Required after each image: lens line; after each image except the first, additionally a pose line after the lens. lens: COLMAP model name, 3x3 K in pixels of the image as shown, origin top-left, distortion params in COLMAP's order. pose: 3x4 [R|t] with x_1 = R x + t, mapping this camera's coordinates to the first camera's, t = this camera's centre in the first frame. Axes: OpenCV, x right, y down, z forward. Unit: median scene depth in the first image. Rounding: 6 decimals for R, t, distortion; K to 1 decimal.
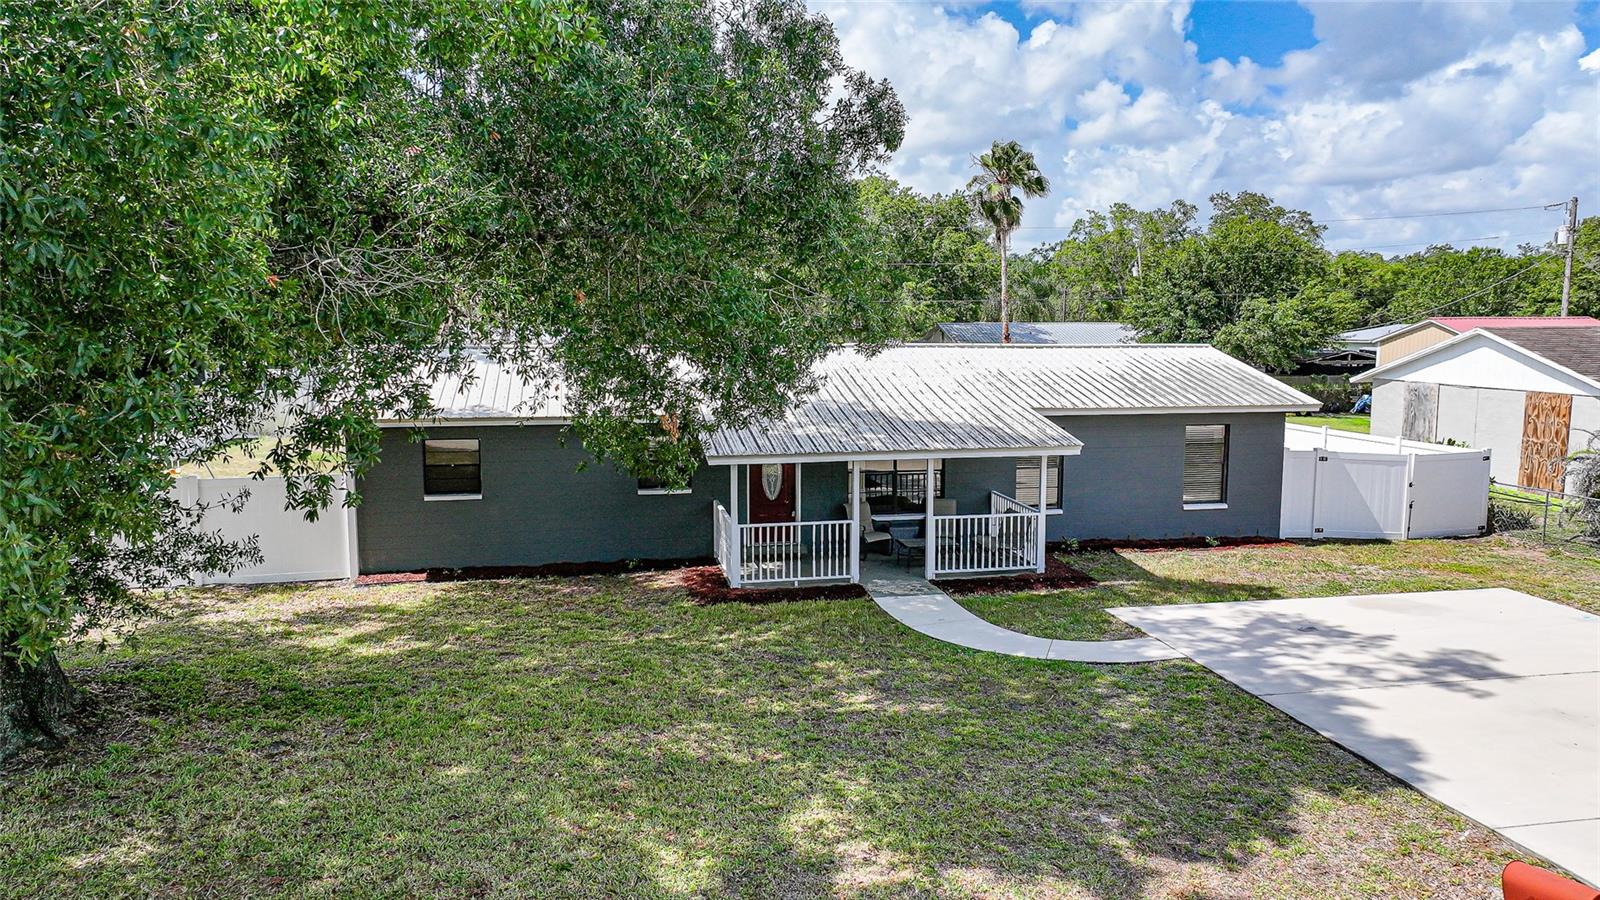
lens RADIAL K [[1123.4, 0, 805.8], [0, 1123.4, 445.5], [0, 0, 1]] dist [-0.011755, 0.025740]
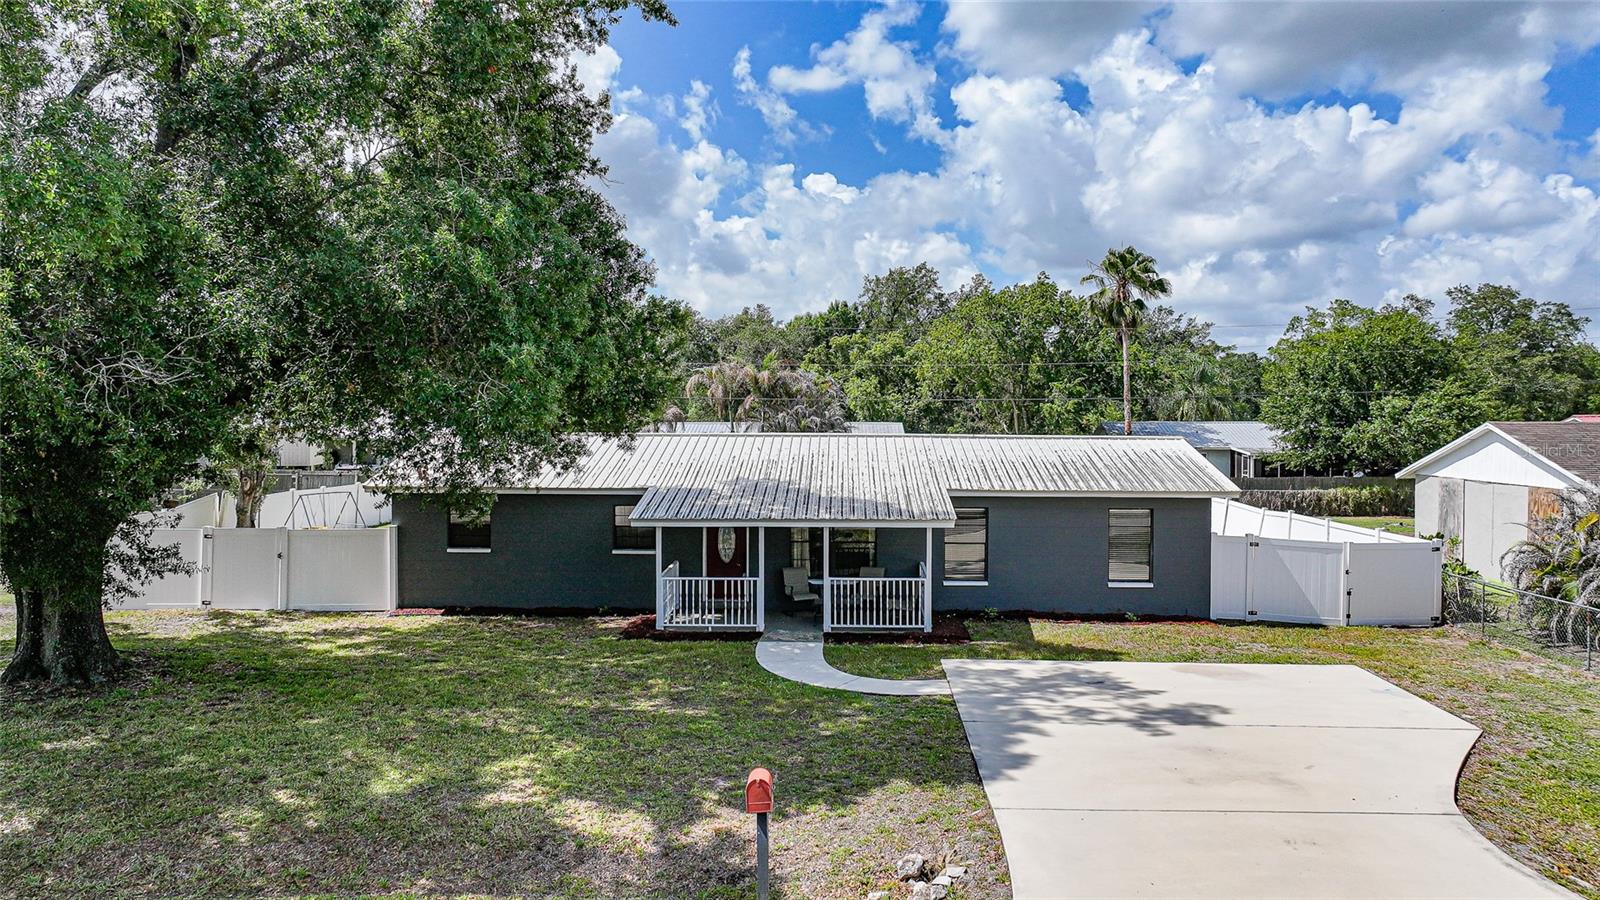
lens RADIAL K [[1123.4, 0, 805.8], [0, 1123.4, 445.5], [0, 0, 1]] dist [-0.011755, 0.025740]
pose [[0.971314, 0.007663, -0.237675, 0.454323], [-0.028979, 0.995846, -0.086323, 0.034093], [0.236026, 0.090735, 0.967501, -0.188672]]
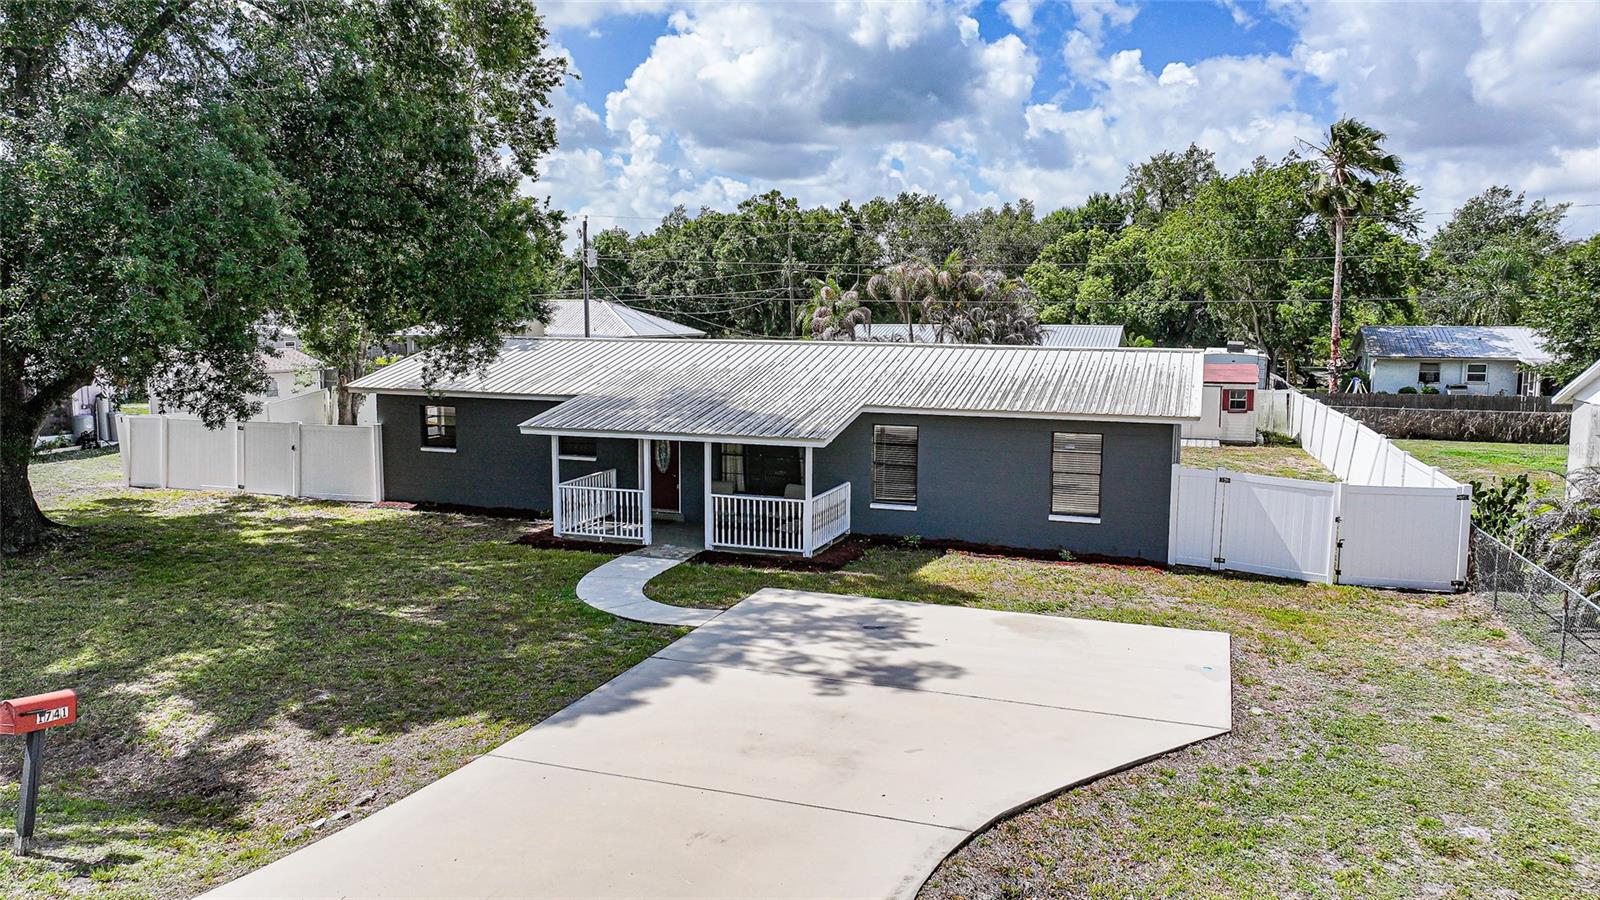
lens RADIAL K [[1123.4, 0, 805.8], [0, 1123.4, 445.5], [0, 0, 1]] dist [-0.011755, 0.025740]
pose [[0.852535, 0.064745, -0.518645, 0.956864], [-0.064797, 0.997735, 0.018040, -0.014621], [0.518638, 0.018227, 0.854800, 0.108587]]
